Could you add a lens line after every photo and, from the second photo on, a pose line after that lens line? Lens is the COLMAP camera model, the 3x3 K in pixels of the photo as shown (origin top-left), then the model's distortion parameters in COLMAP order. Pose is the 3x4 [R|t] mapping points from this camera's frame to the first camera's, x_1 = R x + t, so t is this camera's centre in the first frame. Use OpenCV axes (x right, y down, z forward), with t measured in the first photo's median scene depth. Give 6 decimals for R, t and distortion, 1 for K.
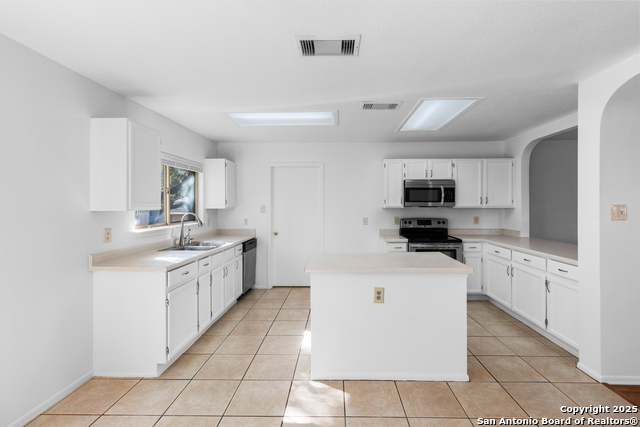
lens RADIAL K [[298.9, 0, 322.6], [0, 298.9, 207.7], [0, 0, 1]] dist [-0.001404, -0.000821]
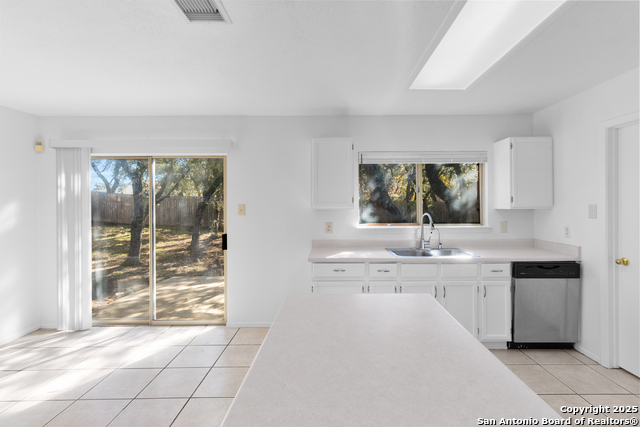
lens RADIAL K [[298.9, 0, 332.8], [0, 298.9, 204.1], [0, 0, 1]] dist [-0.001404, -0.000821]
pose [[0.047781, -0.002232, -0.998855, 0.353773], [-0.005607, 0.999981, -0.002503, -0.004960], [0.998842, 0.005720, 0.047767, 0.565464]]
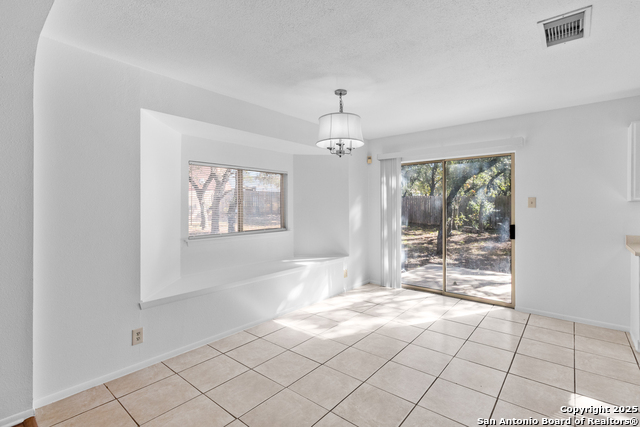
lens RADIAL K [[298.9, 0, 323.0], [0, 298.9, 207.6], [0, 0, 1]] dist [-0.001404, -0.000821]
pose [[-0.608922, 0.000165, -0.793230, 0.567751], [-0.010502, 0.999911, 0.008270, 0.023457], [0.793161, 0.013366, -0.608866, 0.406642]]
